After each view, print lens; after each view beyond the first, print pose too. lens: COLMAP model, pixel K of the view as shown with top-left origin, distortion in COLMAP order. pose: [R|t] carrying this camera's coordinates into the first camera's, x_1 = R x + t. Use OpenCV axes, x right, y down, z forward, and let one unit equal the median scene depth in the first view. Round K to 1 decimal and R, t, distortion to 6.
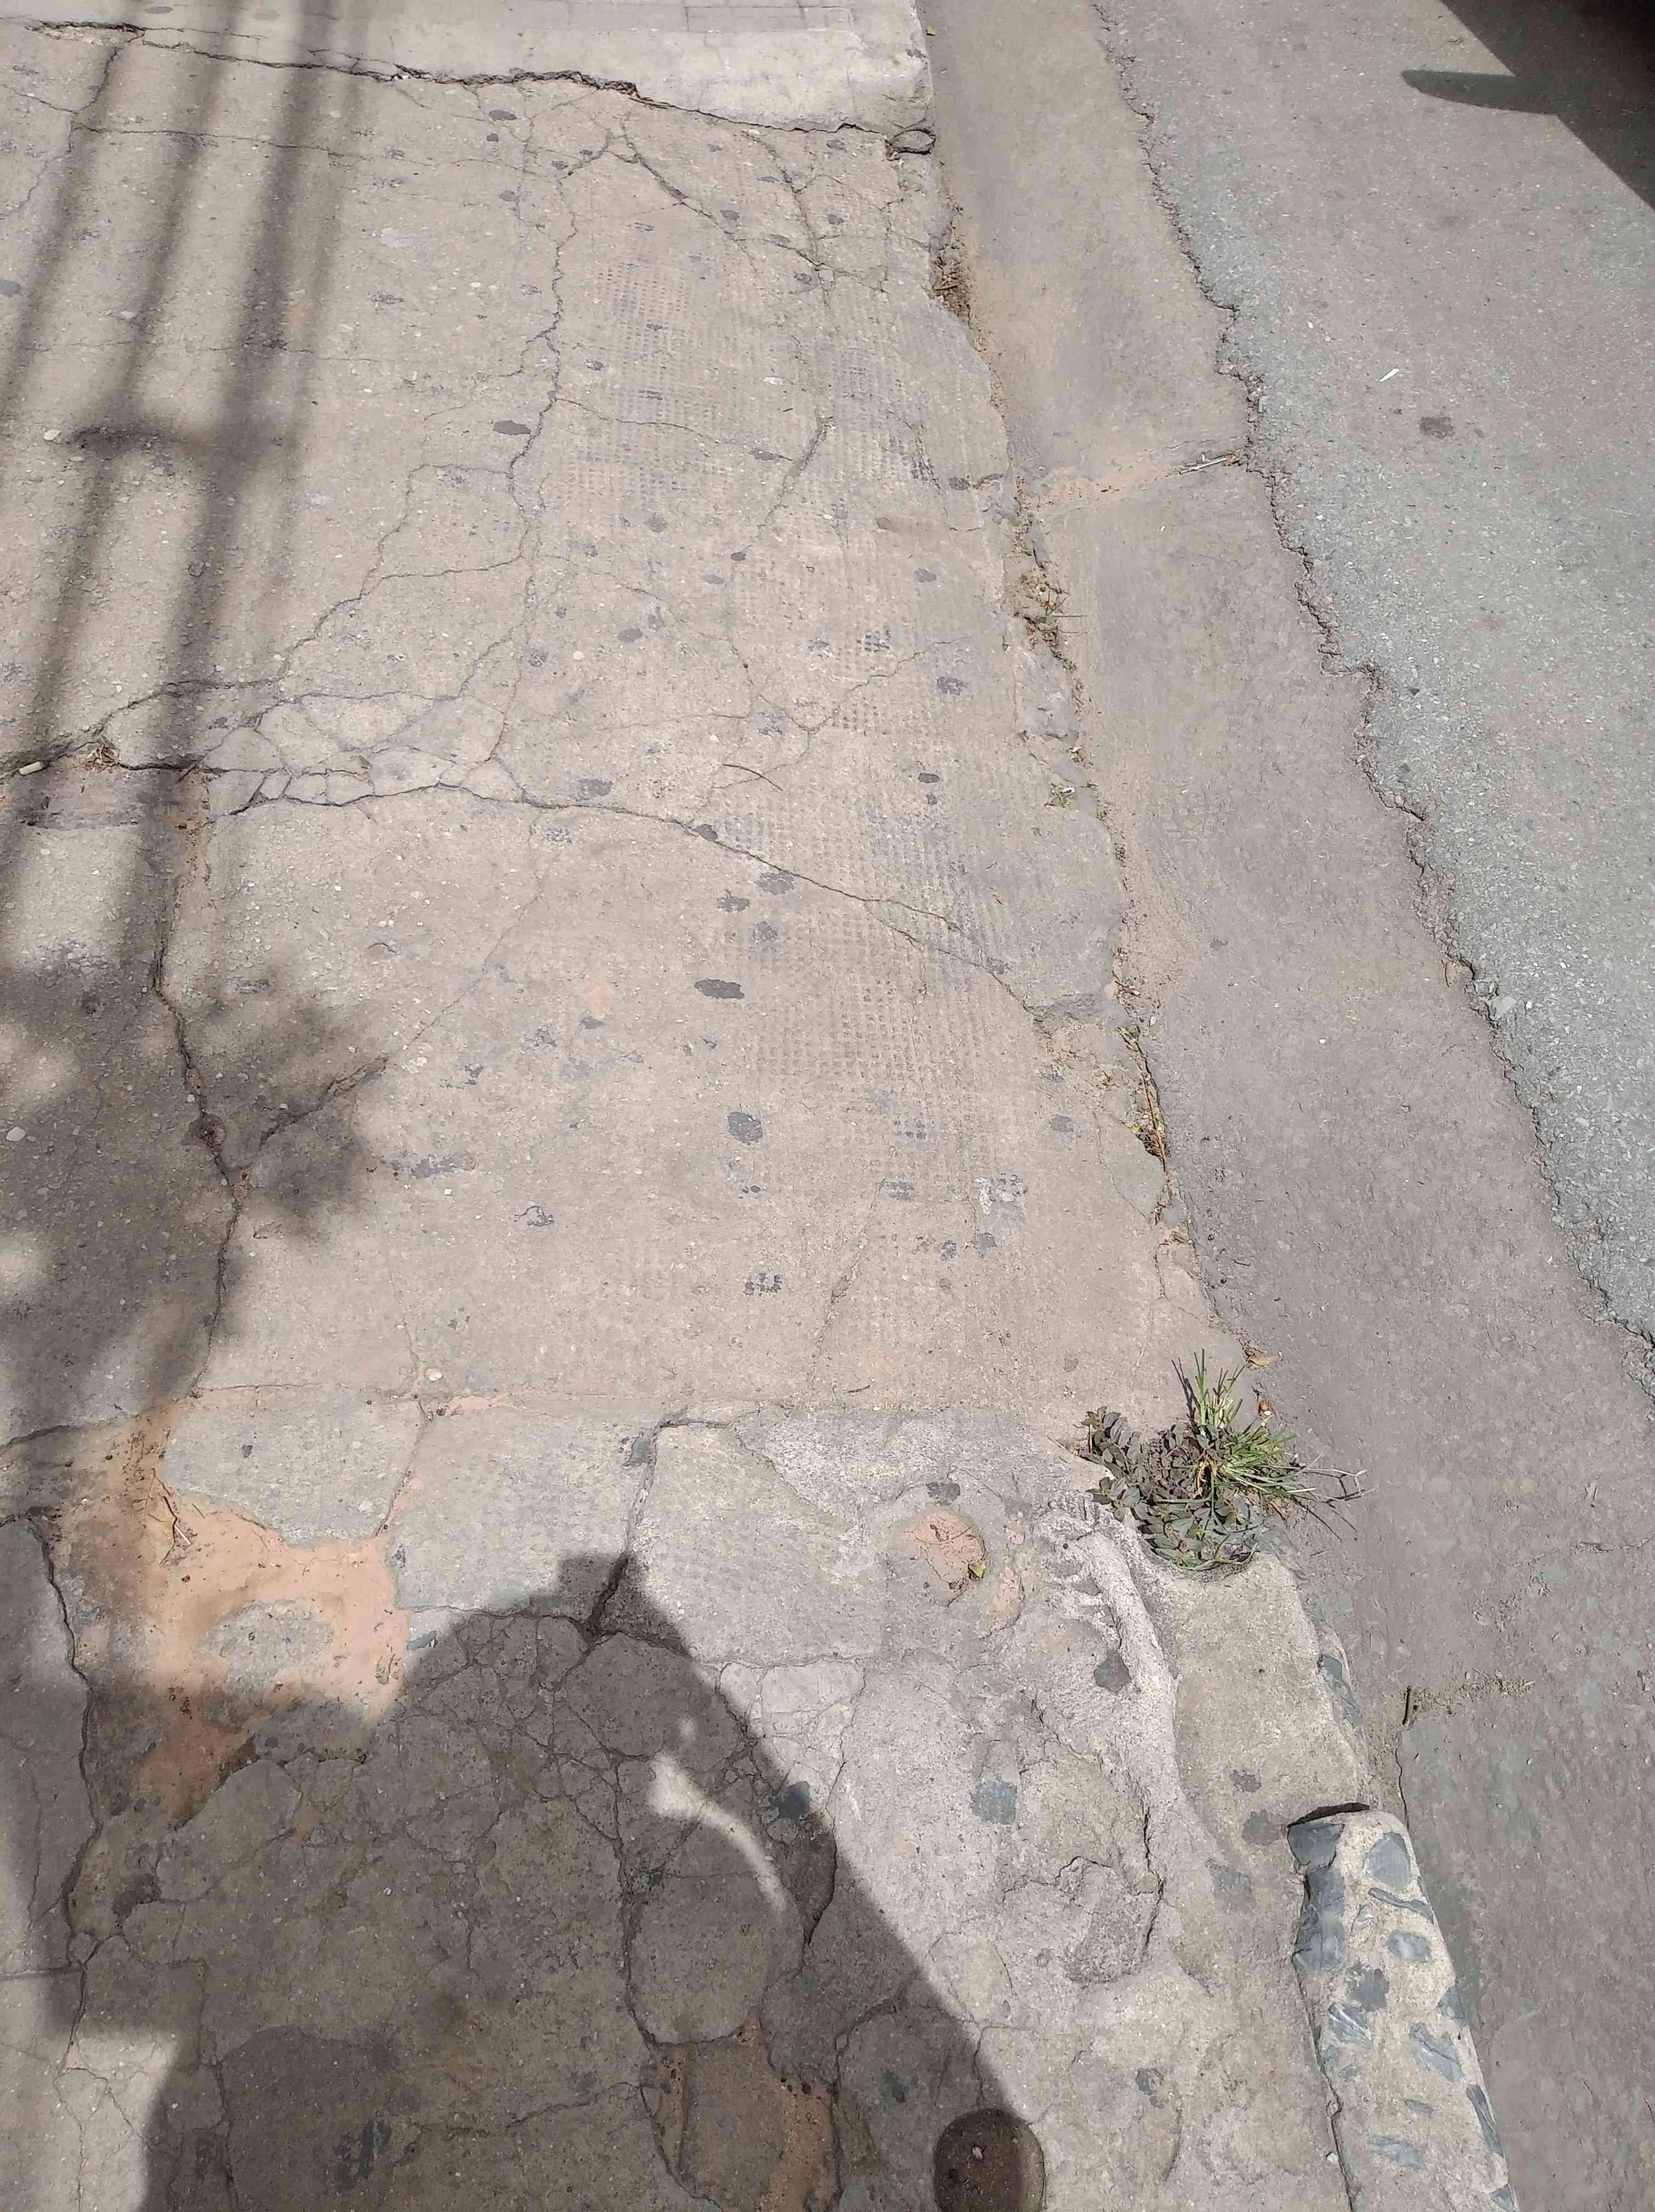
lens RADIAL K [[1677.3, 0, 827.5], [0, 1677.3, 1106.0], [0, 0, 1]] dist [0.073641, -0.131742]
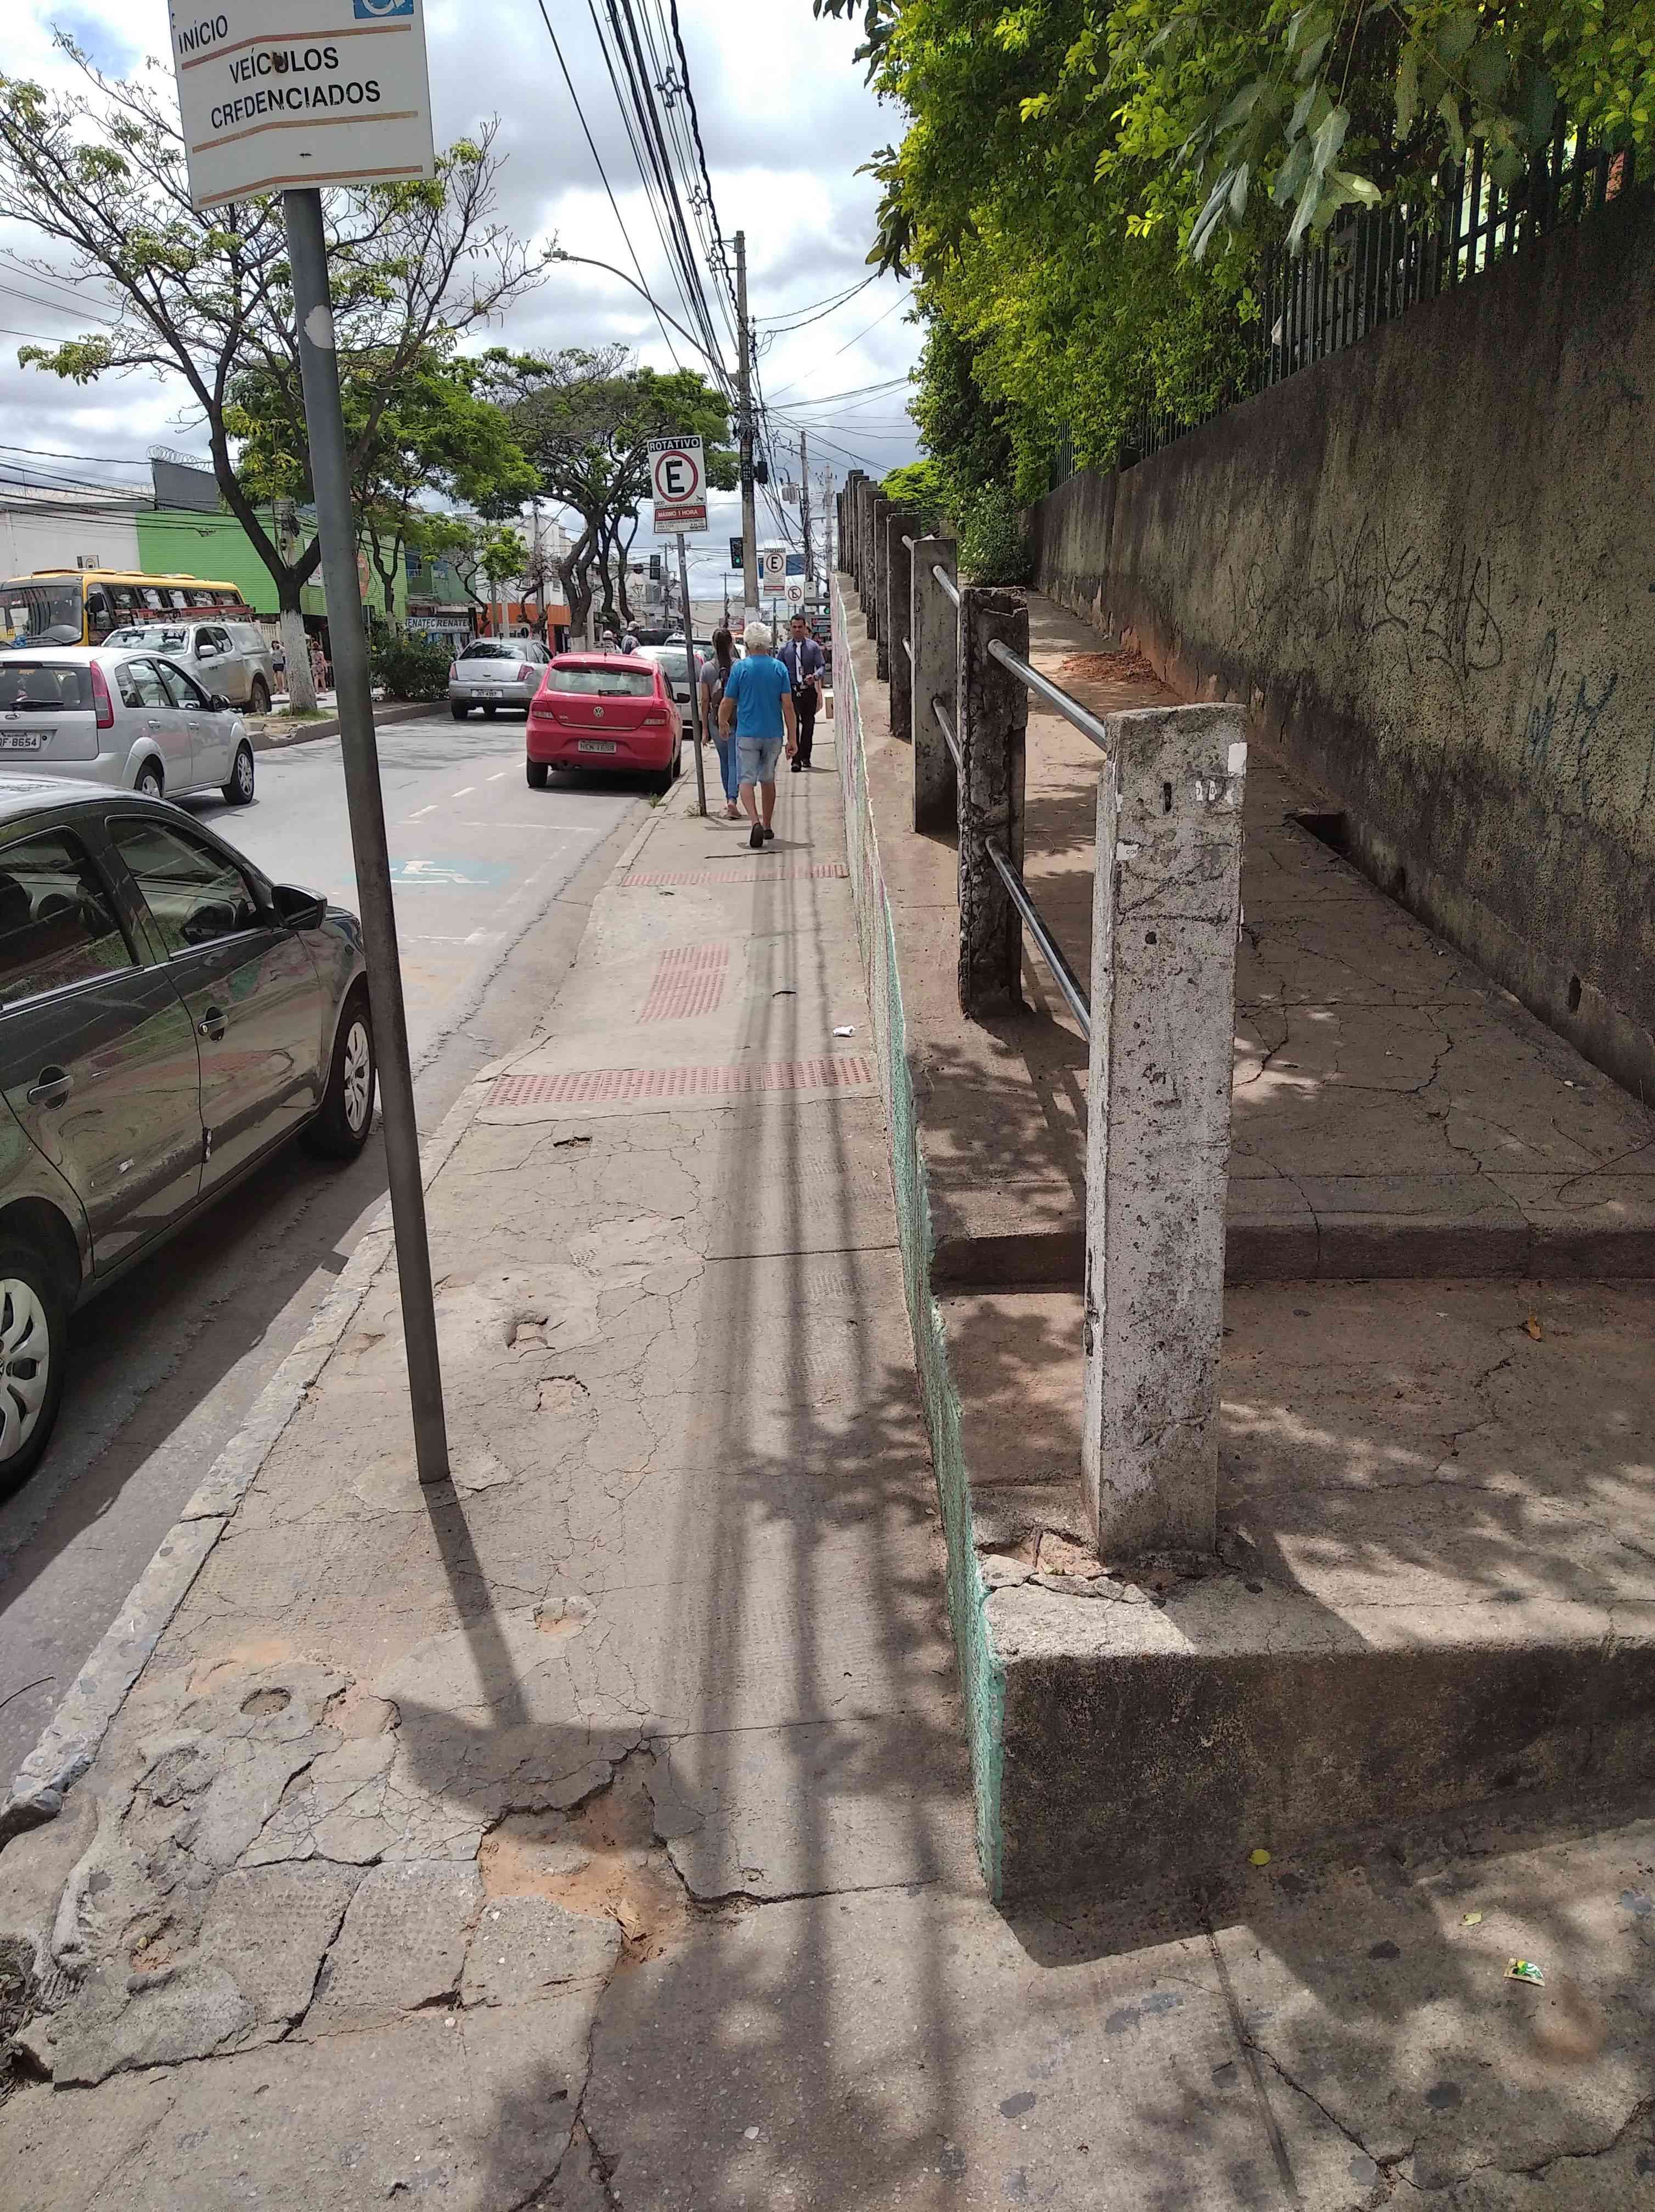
lens RADIAL K [[1732.3, 0, 827.5], [0, 1732.3, 1106.0], [0, 0, 1]] dist [0.013079, -0.020407]
pose [[-0.996943, 0.034153, 0.070273, -0.711174], [0.077354, 0.304783, 0.949275, -1.500420], [0.011003, 0.951809, -0.306493, 0.758553]]
